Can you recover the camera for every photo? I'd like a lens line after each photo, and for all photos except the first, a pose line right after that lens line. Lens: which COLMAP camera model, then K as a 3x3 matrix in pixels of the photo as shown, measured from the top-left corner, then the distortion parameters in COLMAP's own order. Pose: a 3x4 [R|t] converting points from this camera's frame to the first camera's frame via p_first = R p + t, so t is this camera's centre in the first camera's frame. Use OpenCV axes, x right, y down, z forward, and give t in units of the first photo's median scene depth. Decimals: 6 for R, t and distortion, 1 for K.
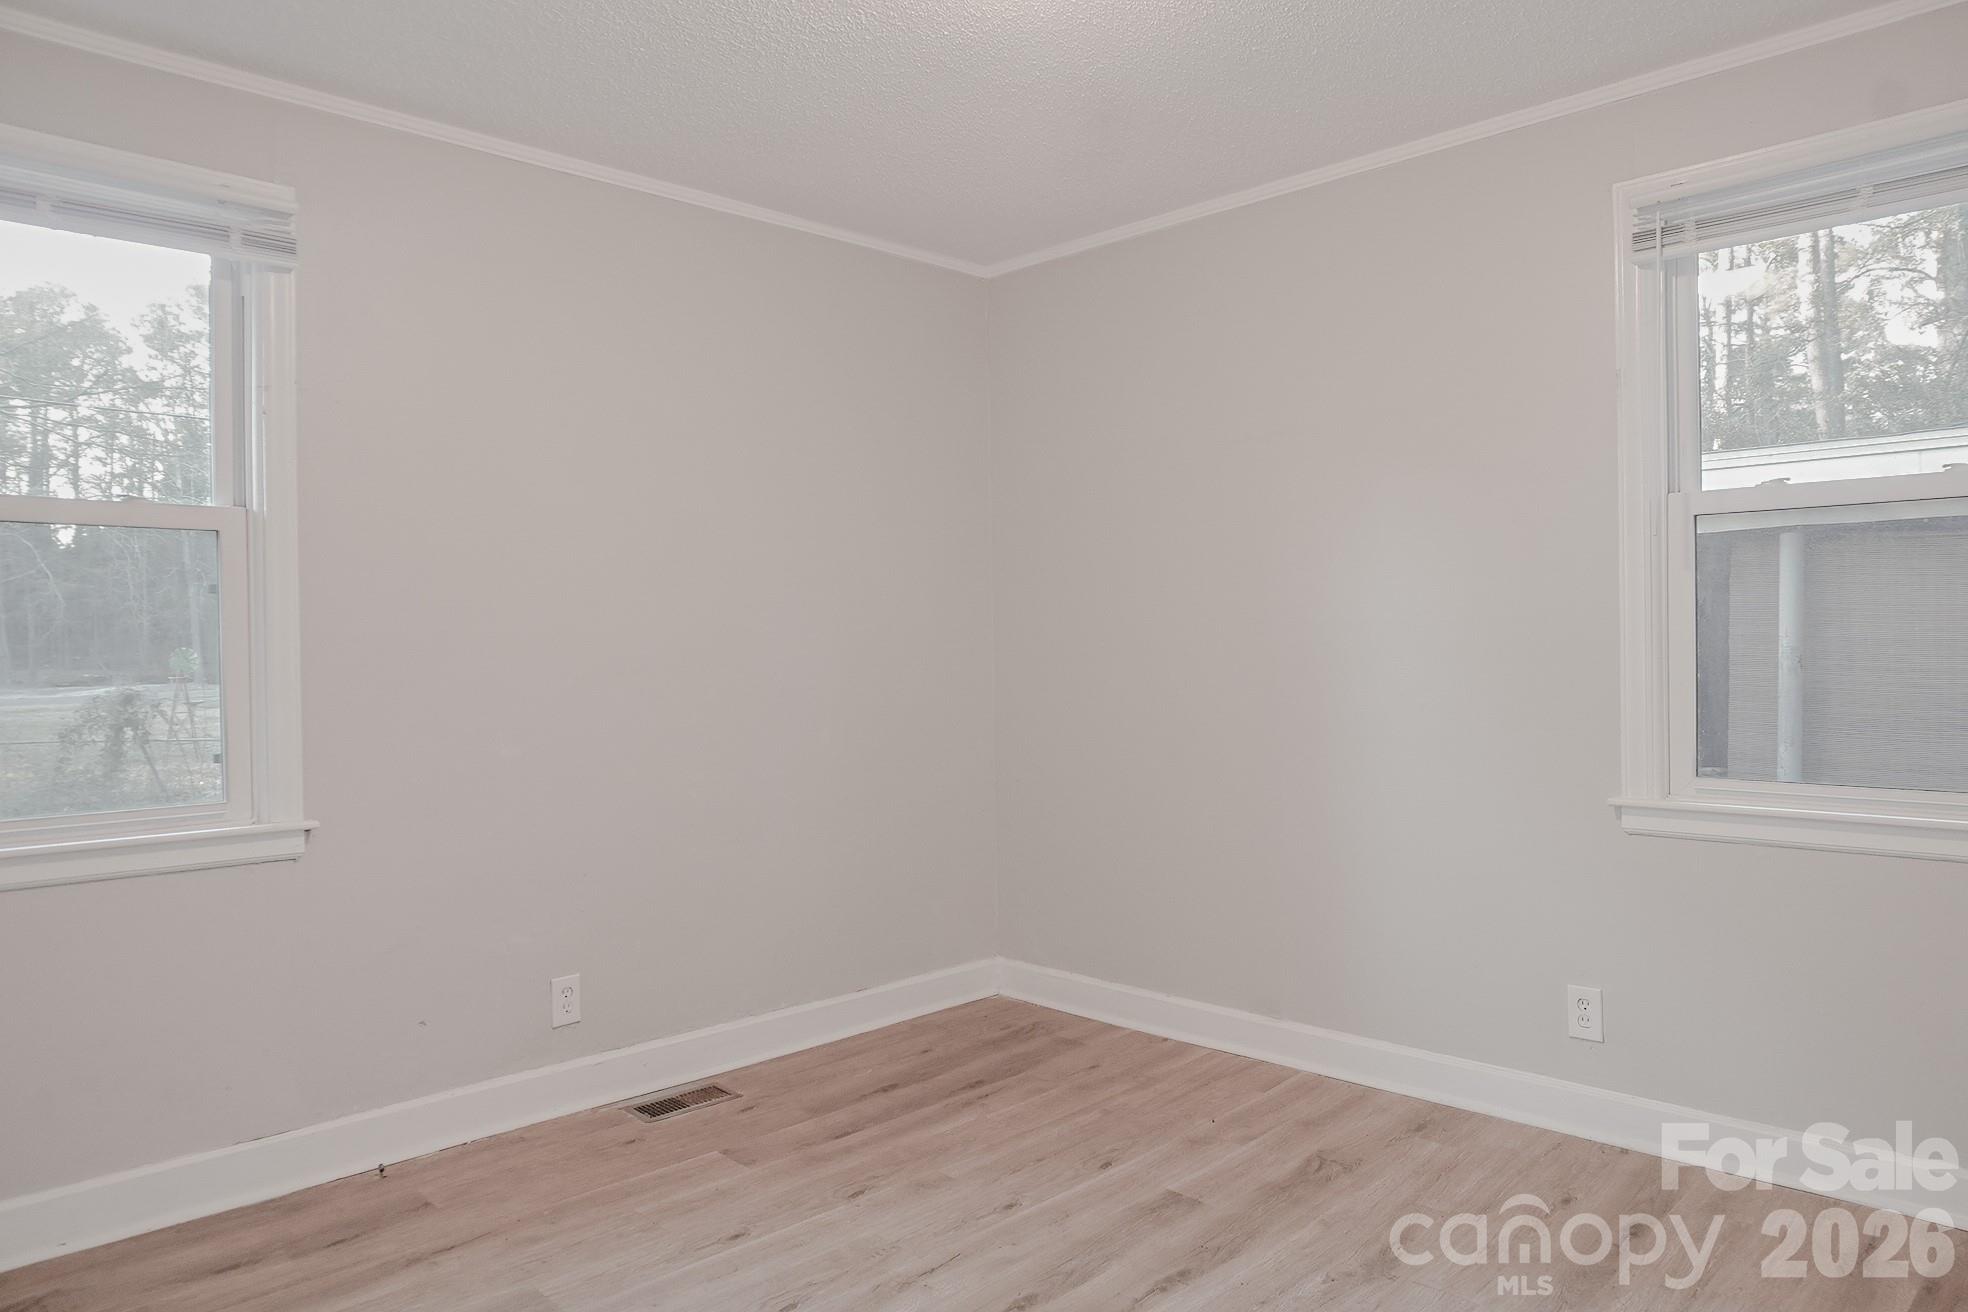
lens RADIAL K [[1351.0, 0, 985.5], [0, 1351.0, 643.5], [0, 0, 1]] dist [-0.024906, 0.029375]
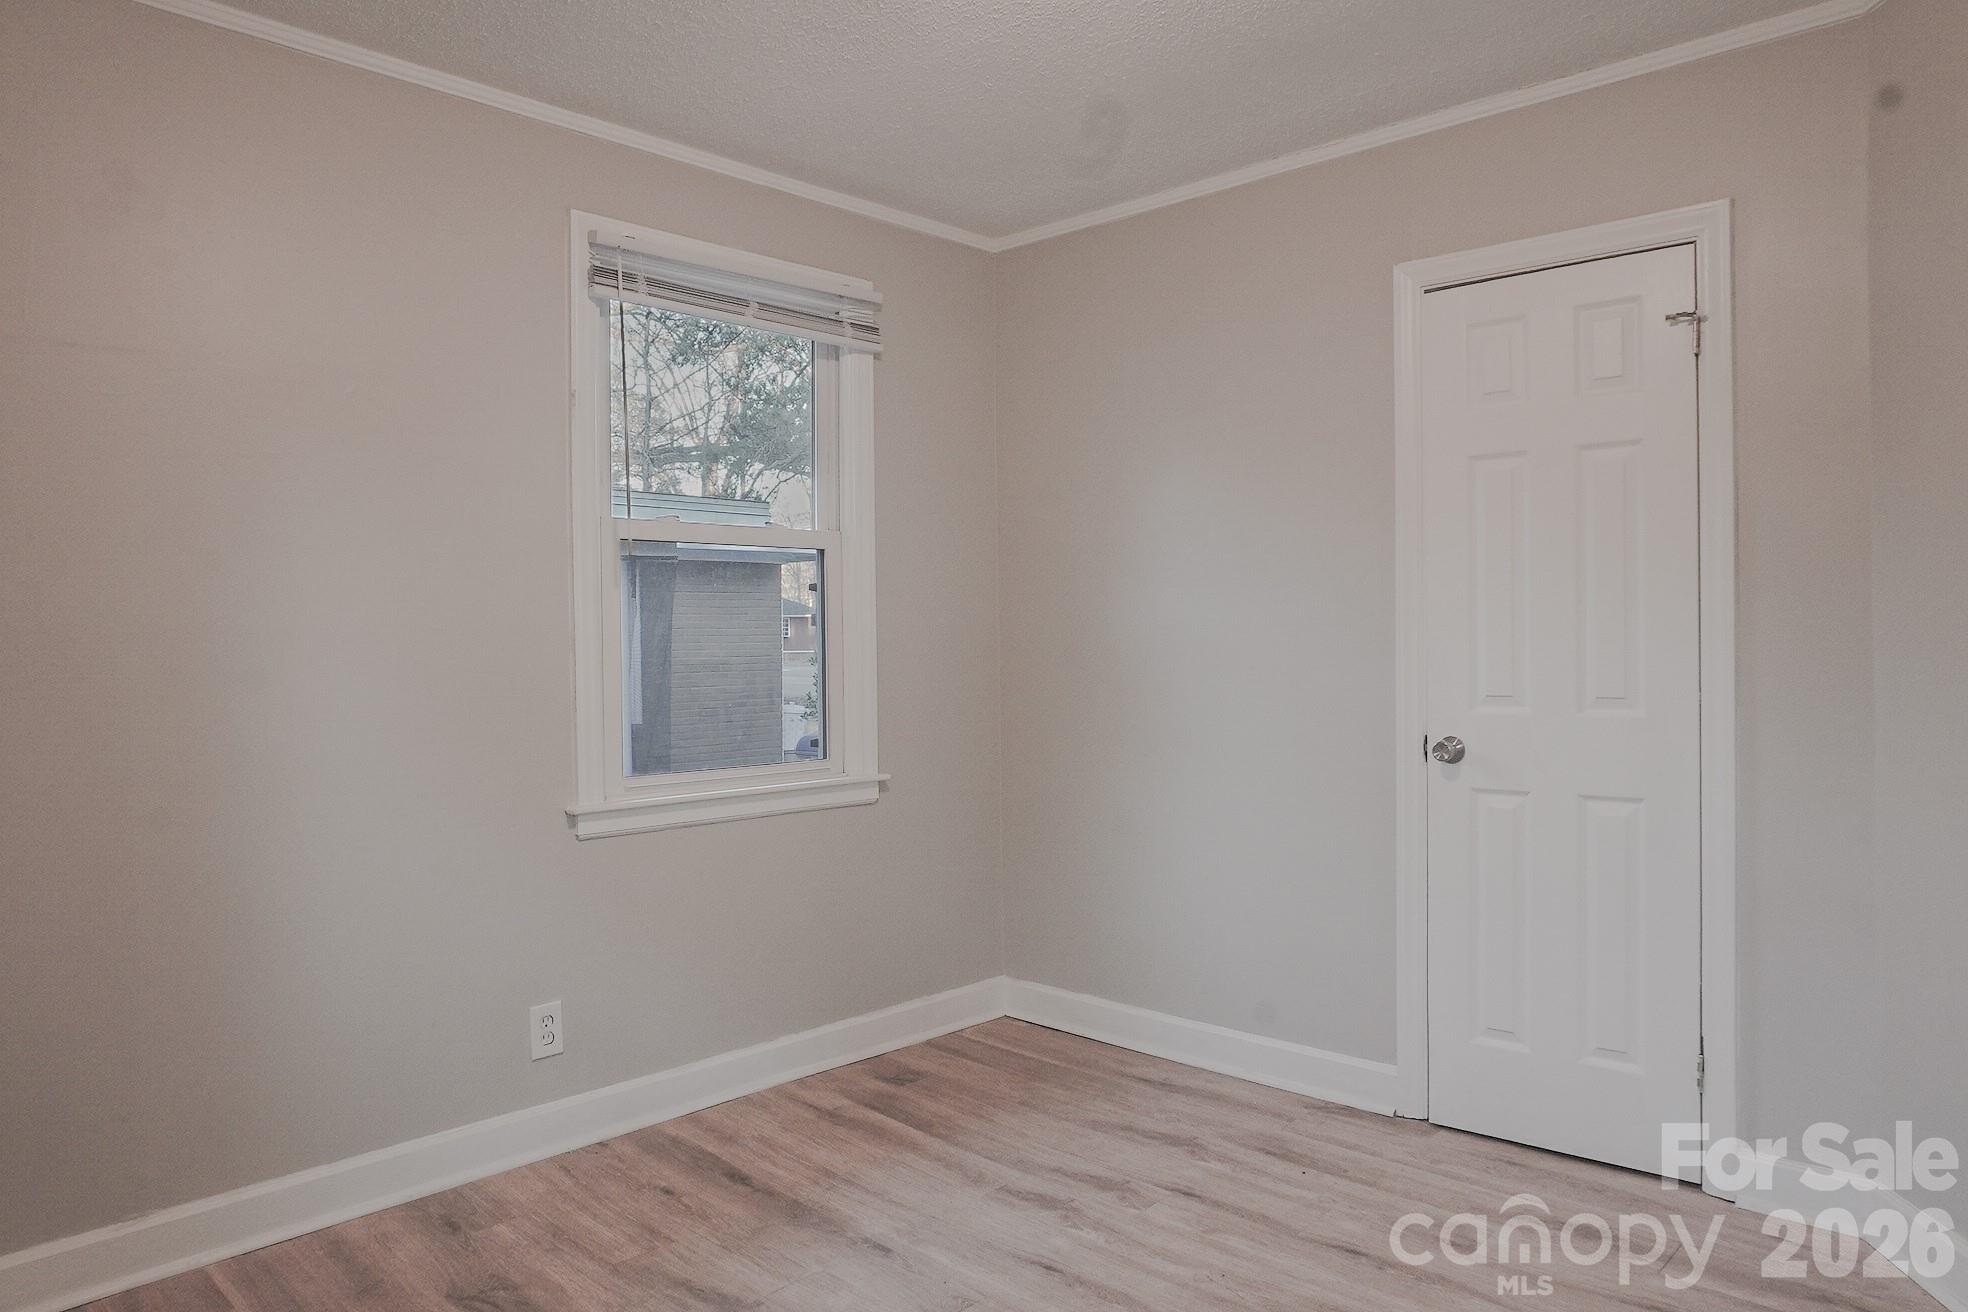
lens RADIAL K [[1351.0, 0, 965.3], [0, 1351.0, 644.0], [0, 0, 1]] dist [-0.024906, 0.029375]
pose [[-0.027236, 0.010697, 0.999572, -0.569663], [0.011479, 0.999880, -0.010387, 0.005152], [-0.999563, 0.011191, -0.027355, 0.734885]]
